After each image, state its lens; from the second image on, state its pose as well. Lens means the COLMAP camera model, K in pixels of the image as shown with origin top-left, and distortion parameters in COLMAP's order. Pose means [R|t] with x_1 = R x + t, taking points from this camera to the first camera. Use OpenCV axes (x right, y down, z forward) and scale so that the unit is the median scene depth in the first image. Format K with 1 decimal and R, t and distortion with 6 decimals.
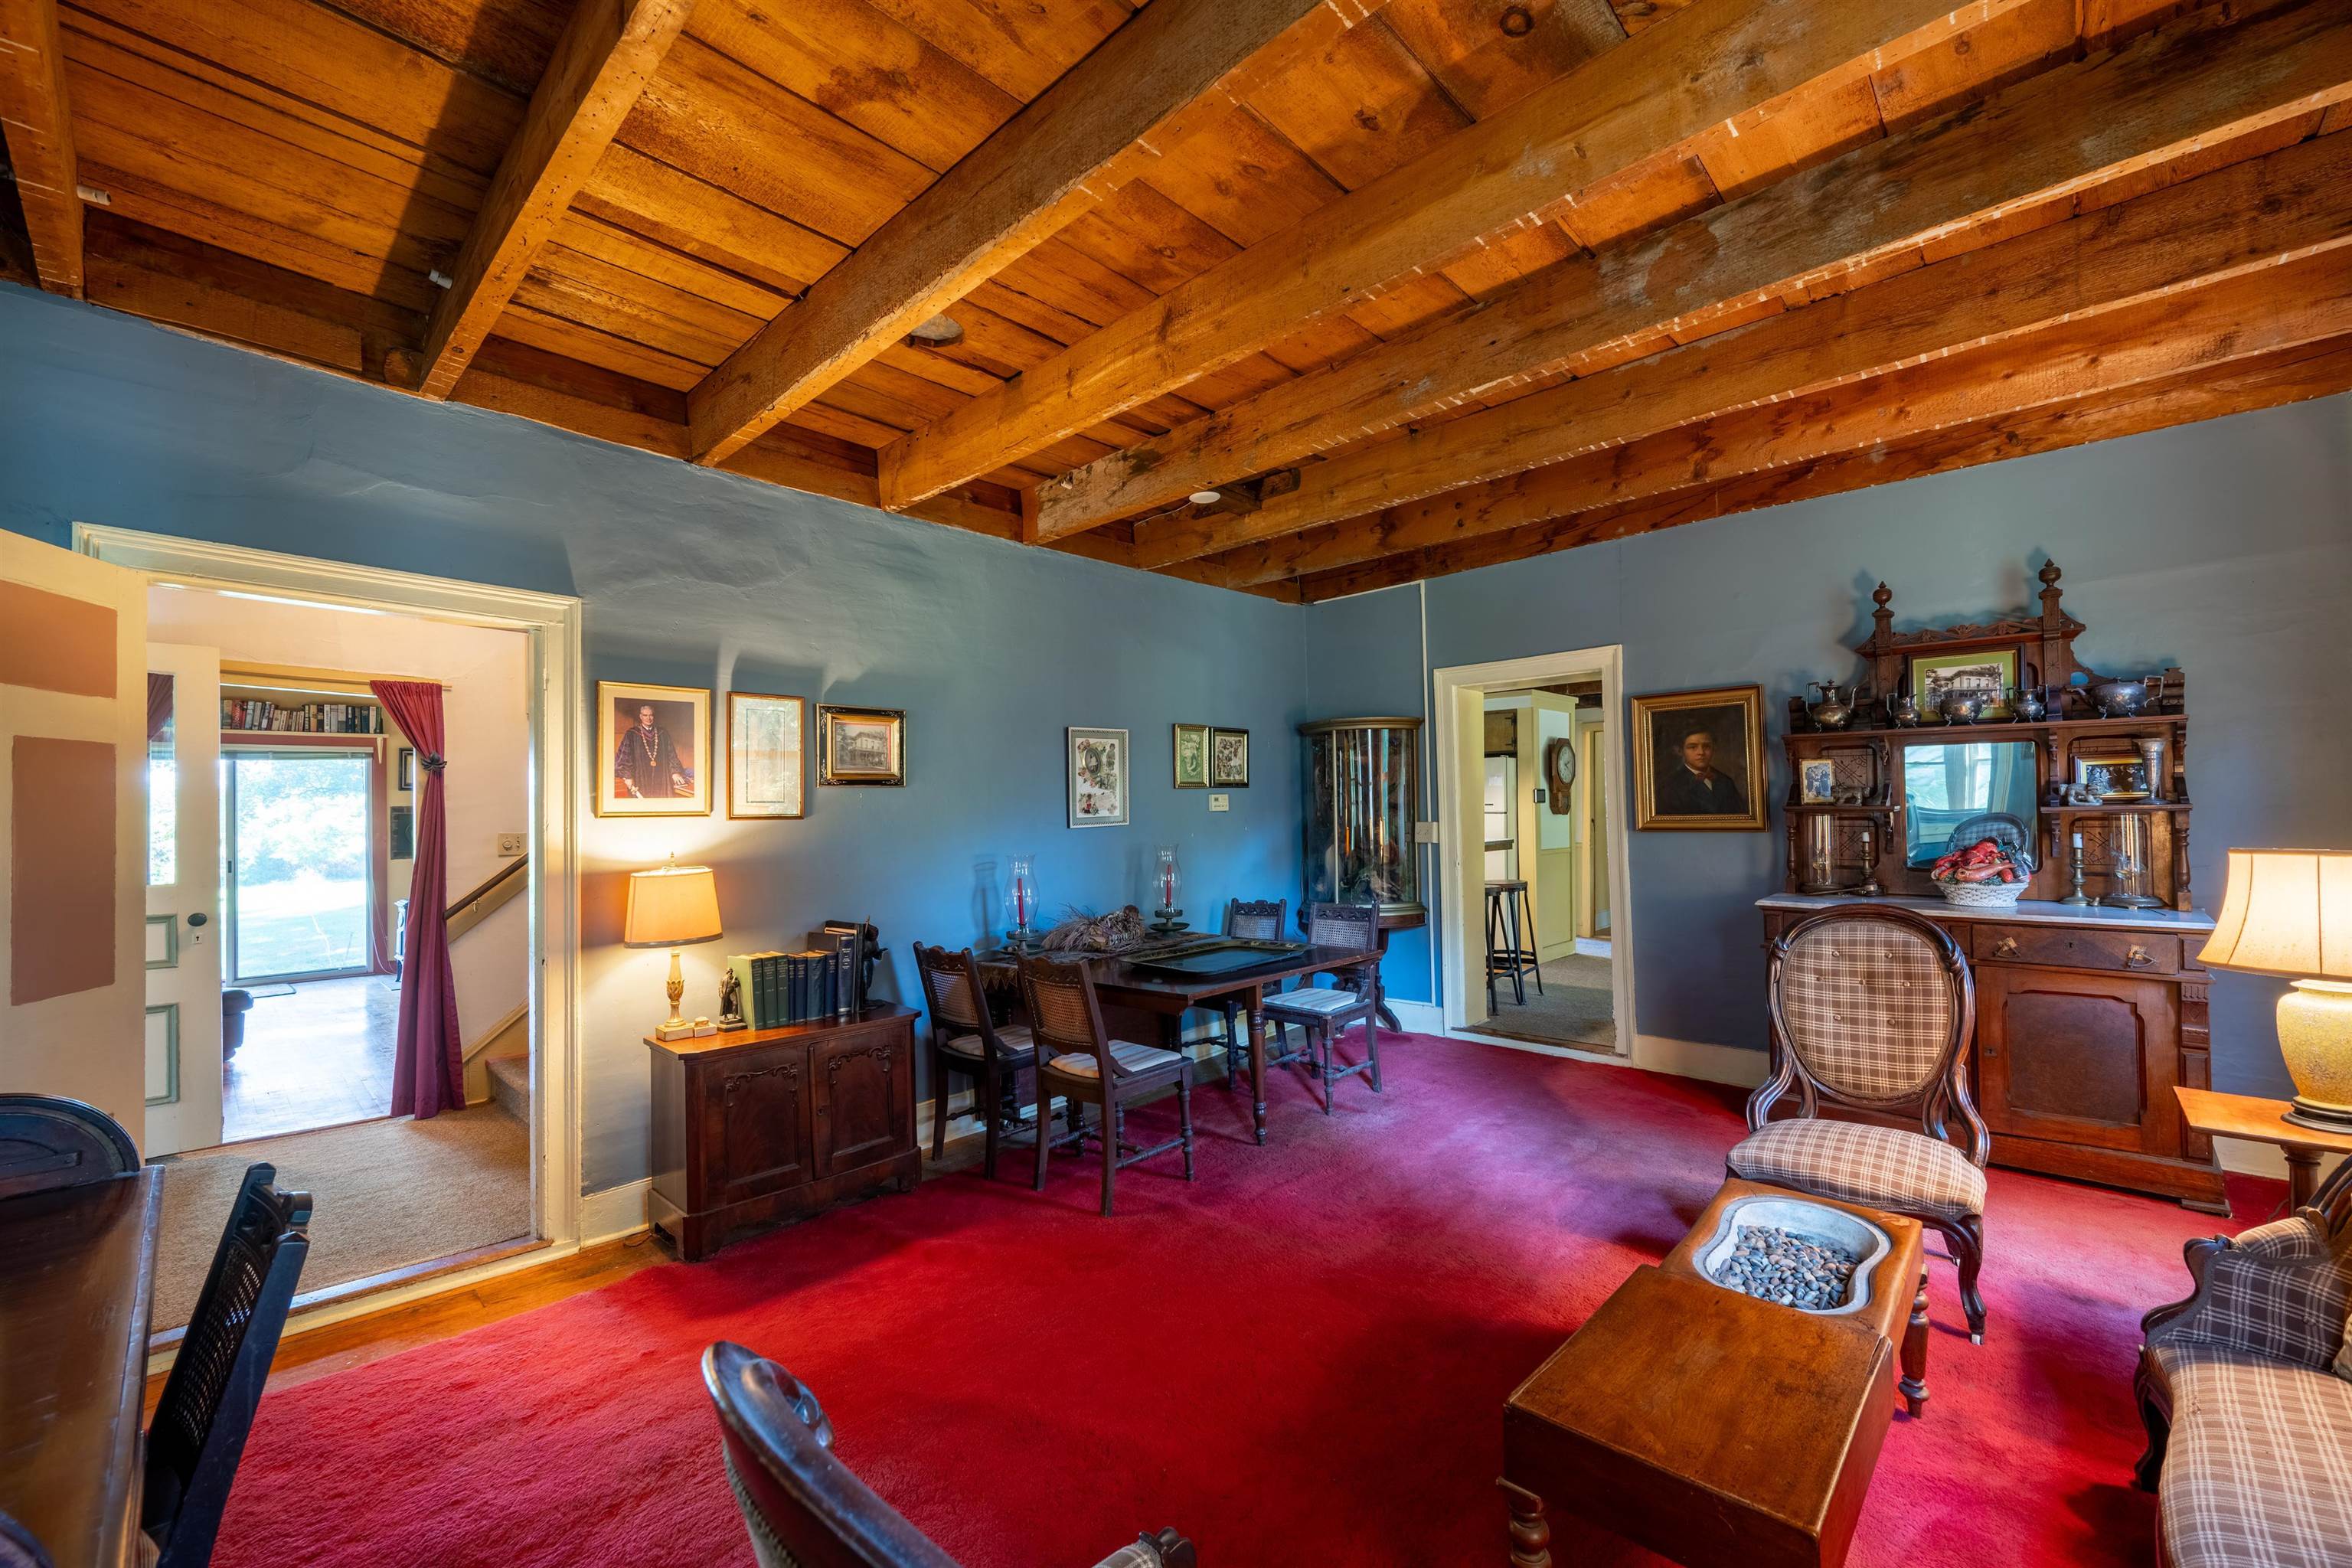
lens RADIAL K [[941.4, 0, 1177.4], [0, 941.4, 802.2], [0, 0, 1]] dist [-0.003455, 0.000310]
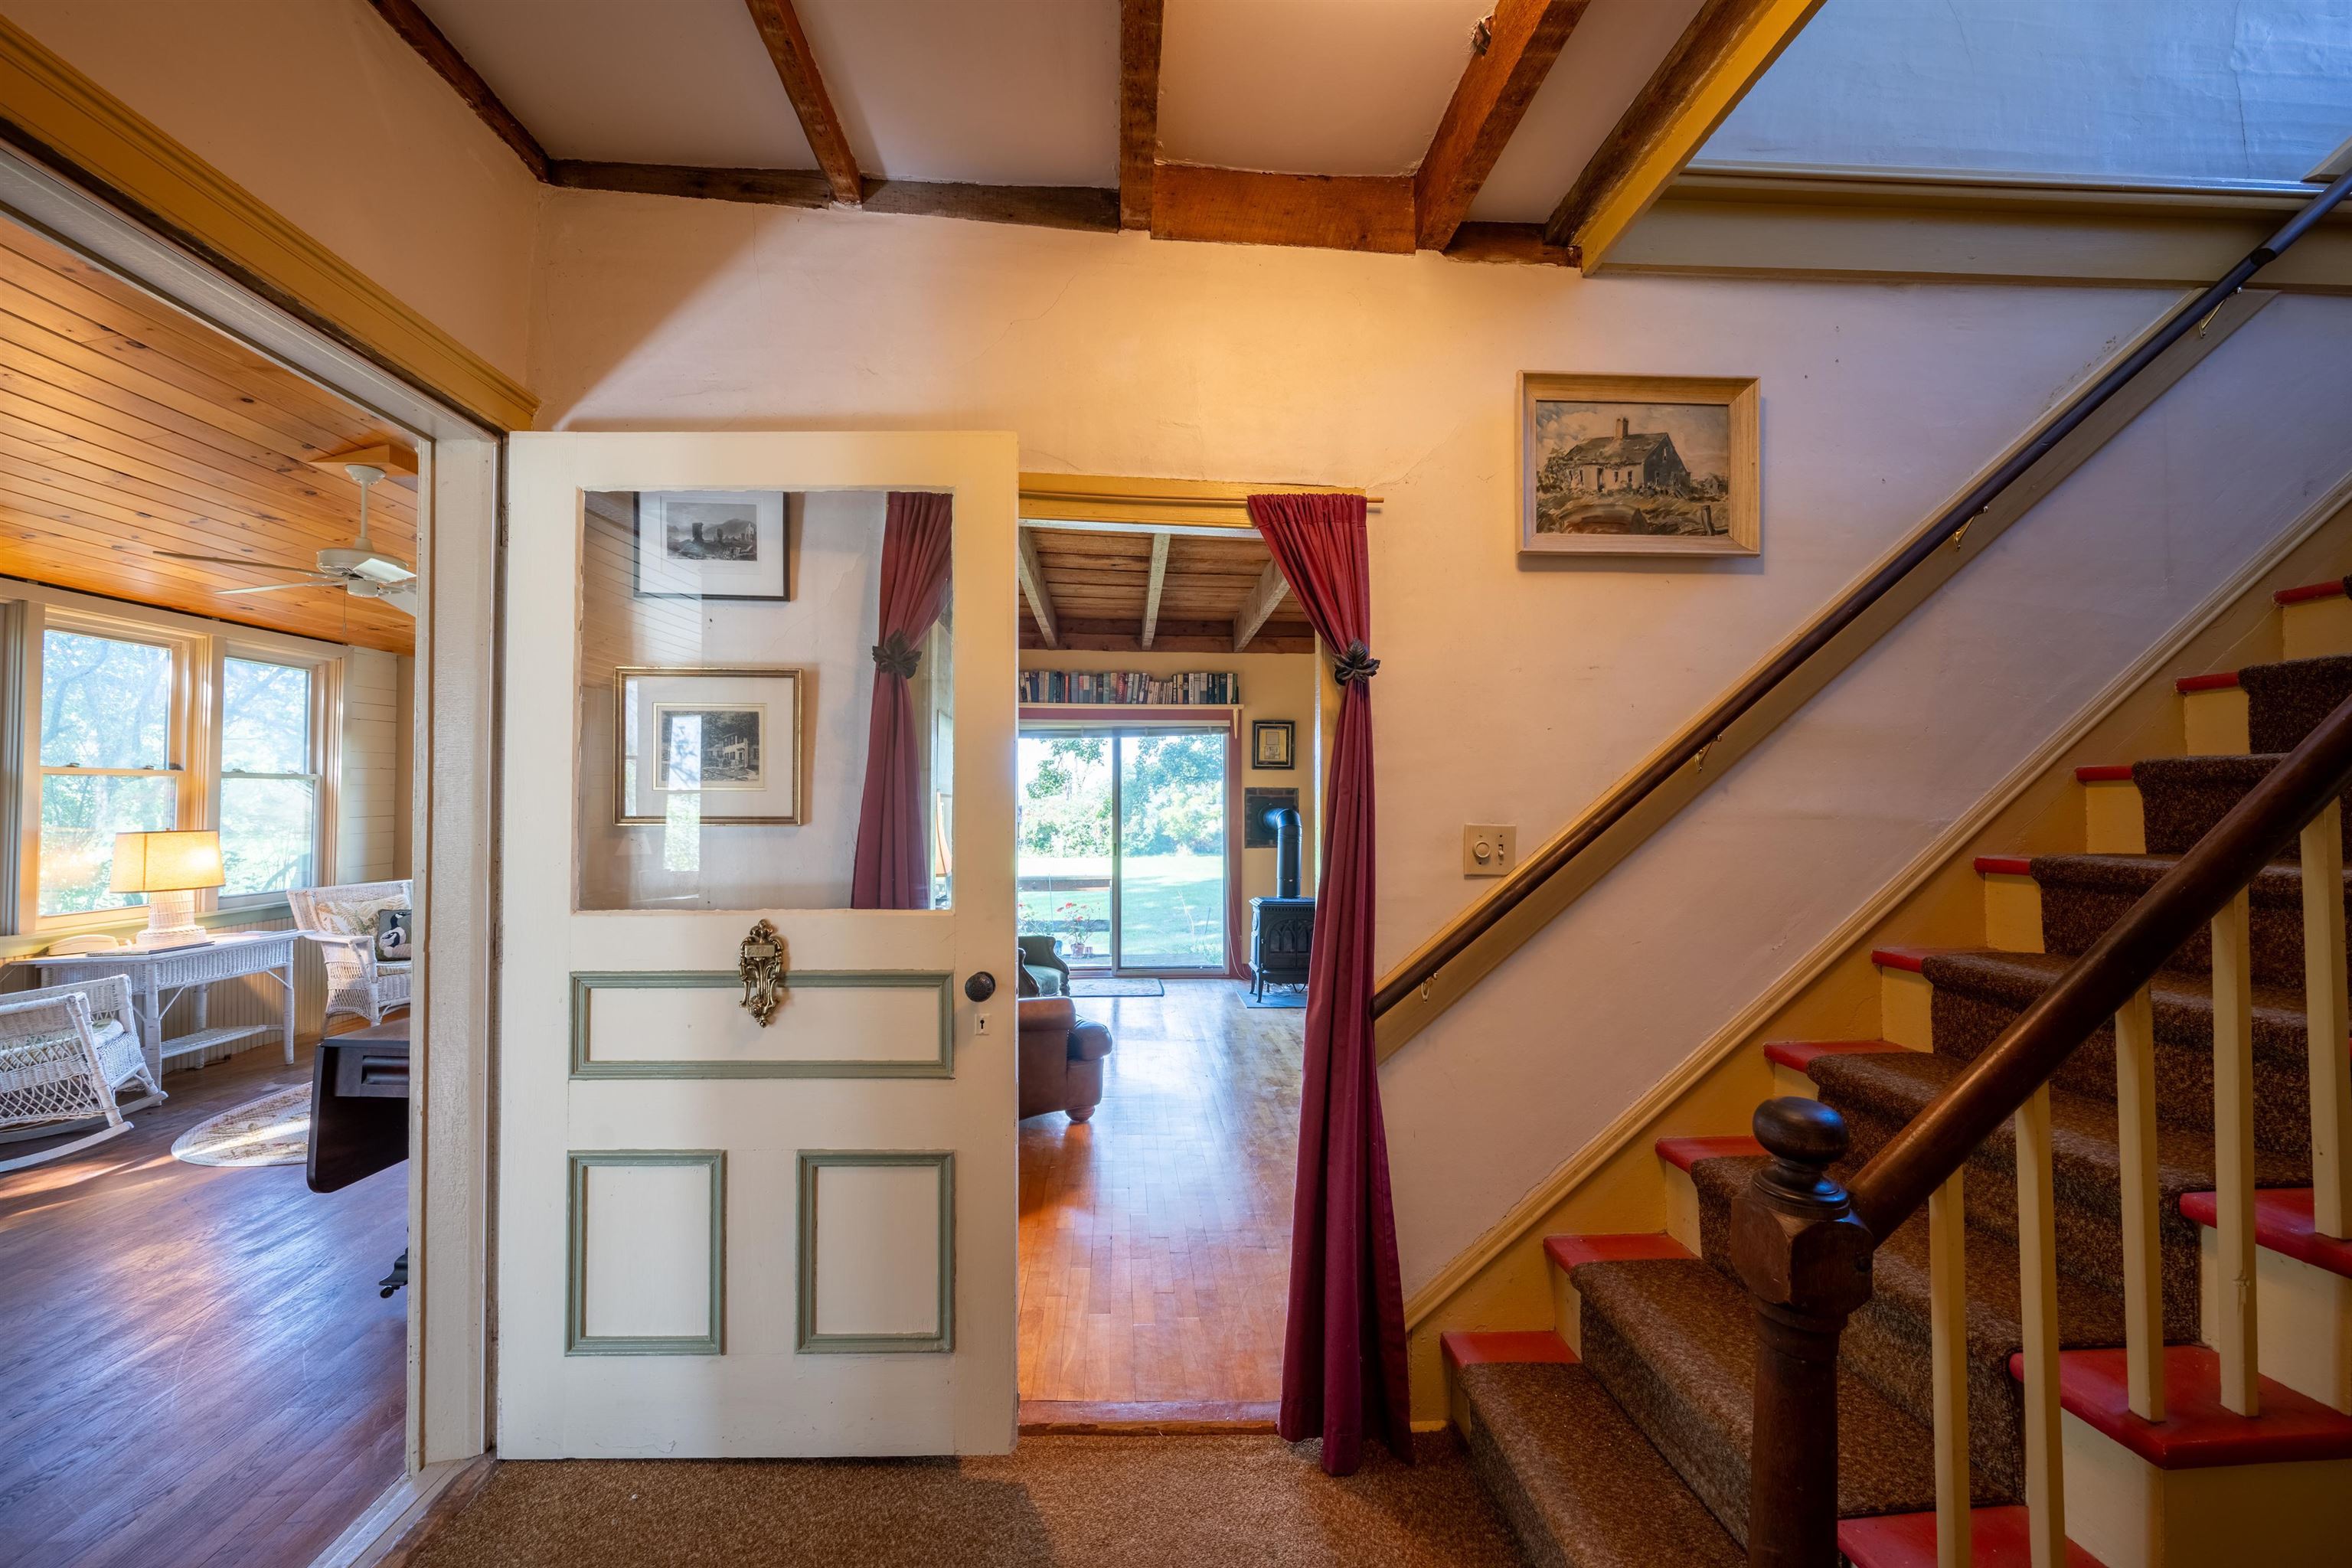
lens RADIAL K [[941.4, 0, 1178.7], [0, 941.4, 793.7], [0, 0, 1]] dist [-0.003455, 0.000310]
pose [[0.728838, 0.003286, -0.684679, -0.302511], [-0.003800, 0.999992, 0.000755, 0.010691], [0.684676, 0.002051, 0.728845, 0.341343]]
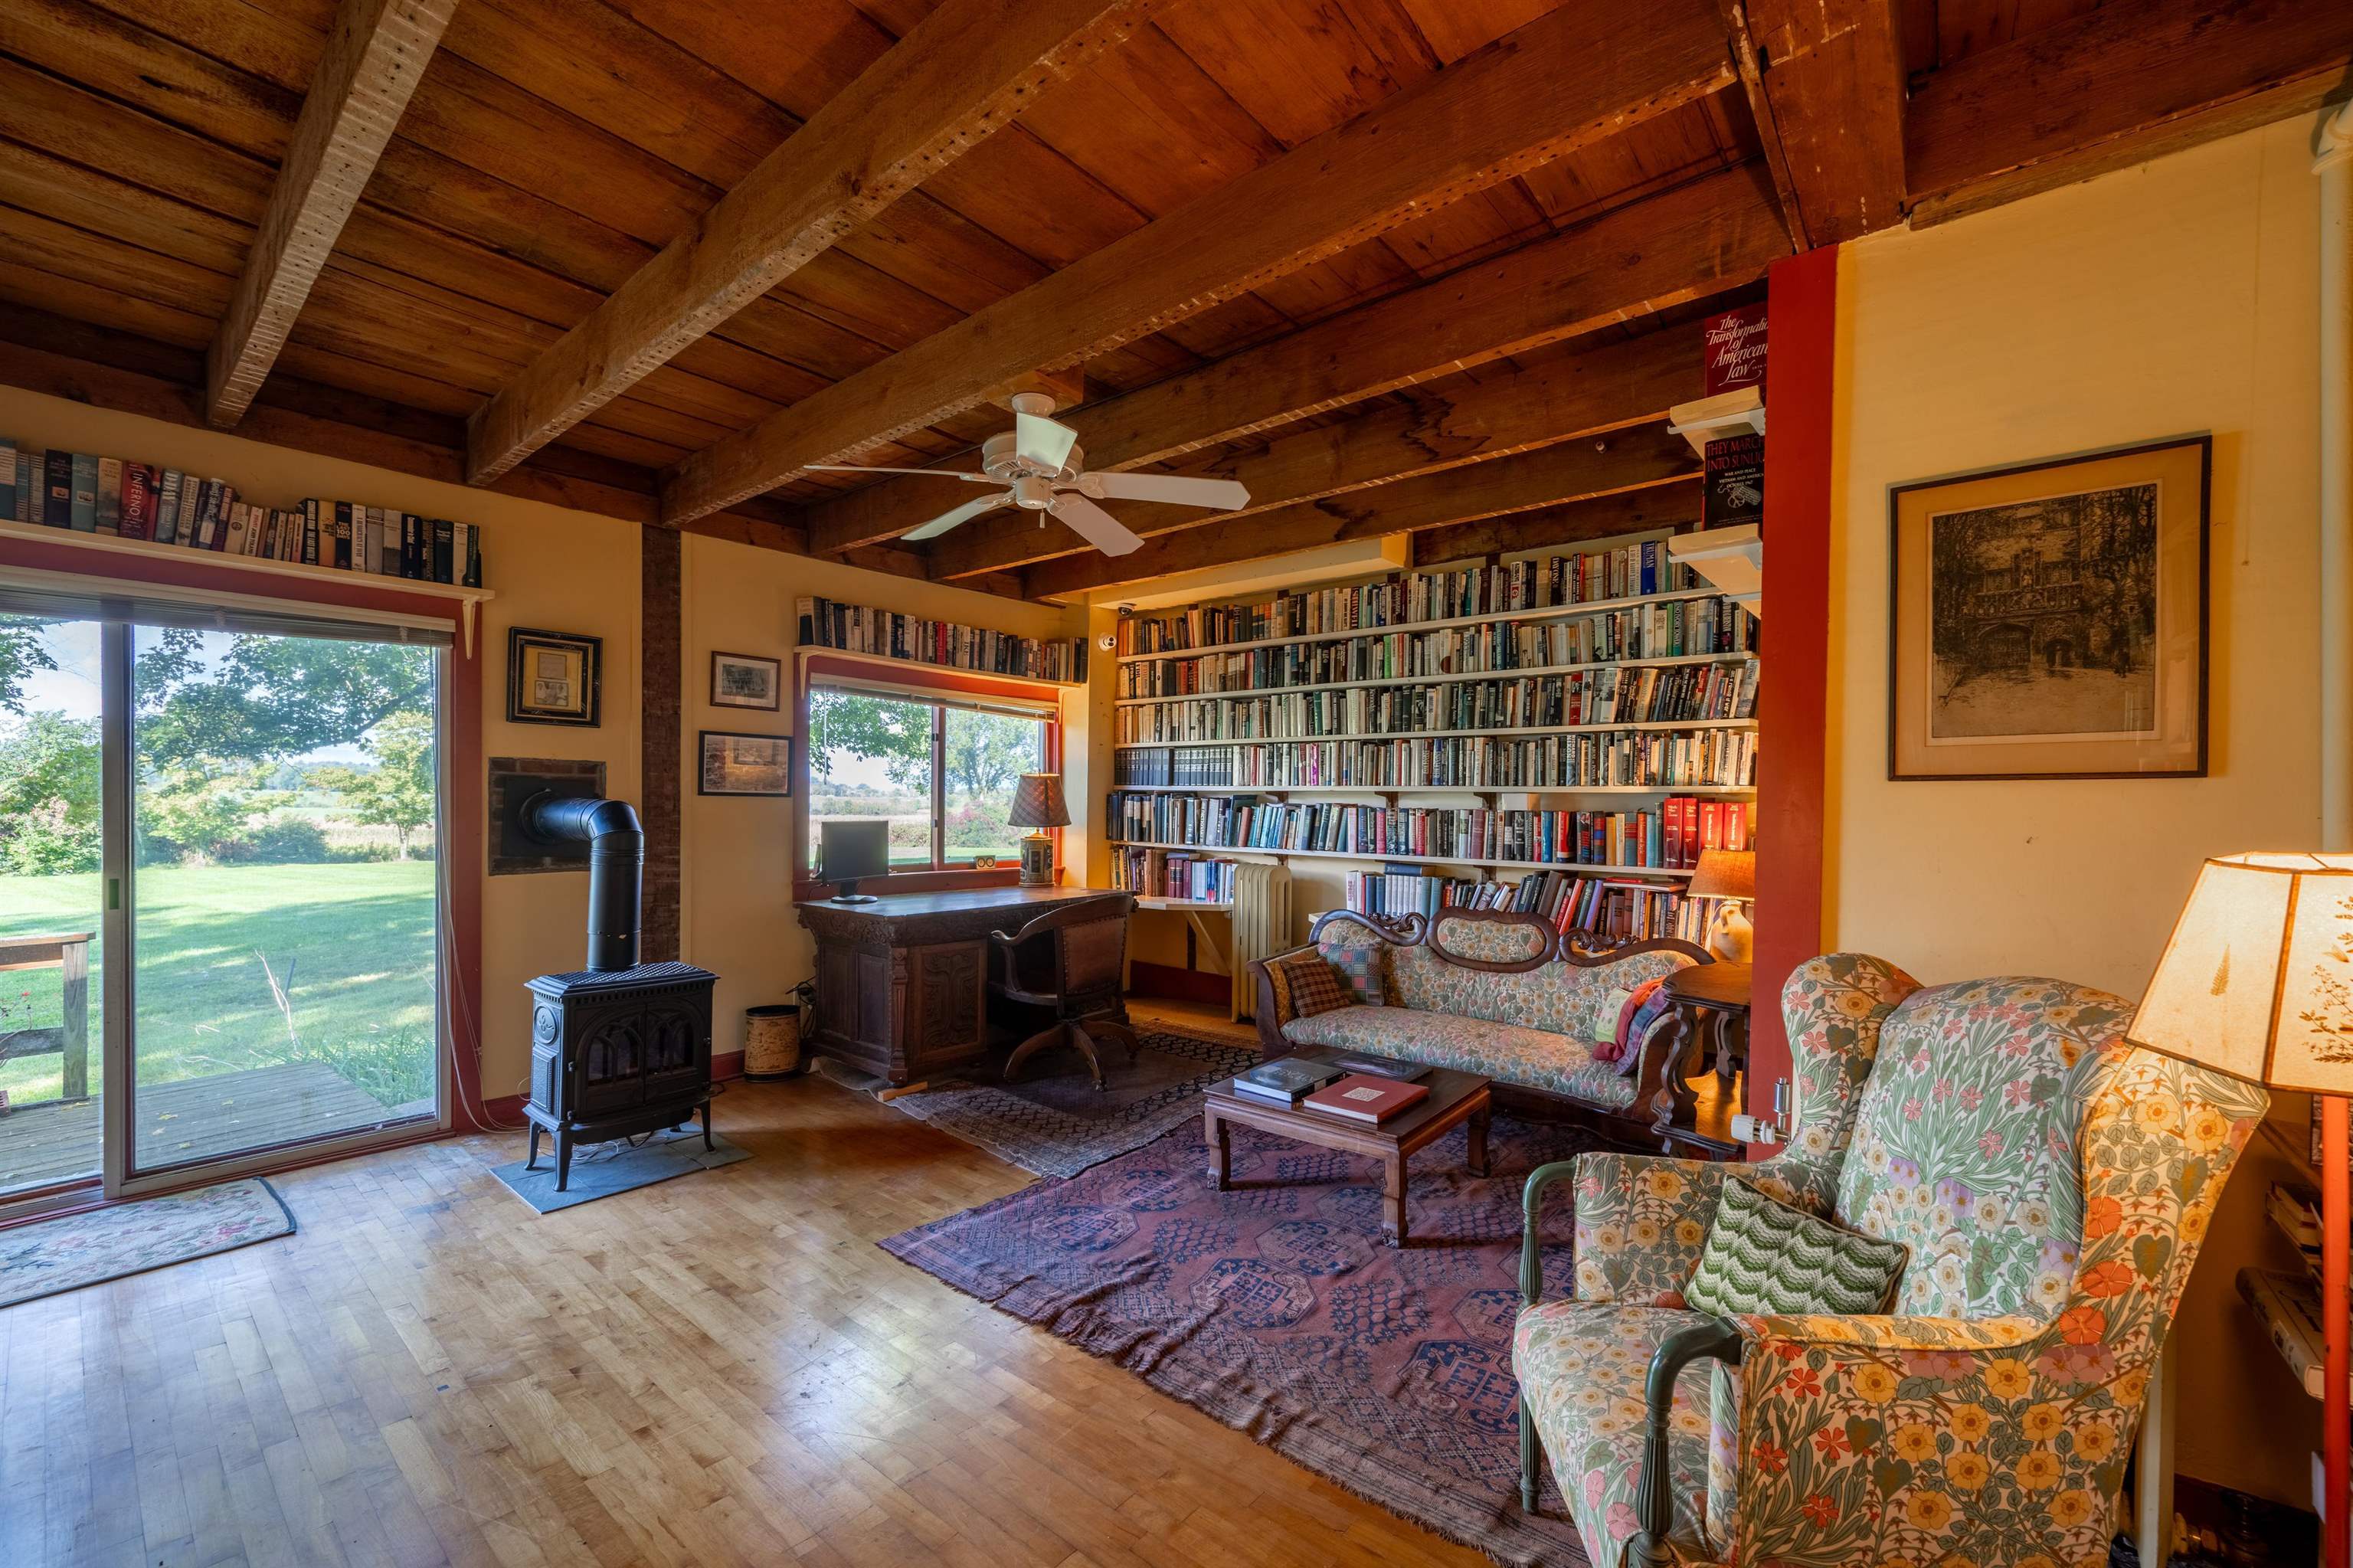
lens RADIAL K [[941.9, 0, 1152.5], [0, 941.9, 813.6], [0, 0, 1]] dist [-0.003455, 0.000310]
pose [[0.998140, 0.026079, 0.055098, -0.583069], [-0.026950, 0.999522, 0.015131, 0.017814], [-0.054677, -0.016587, 0.998366, 0.571042]]
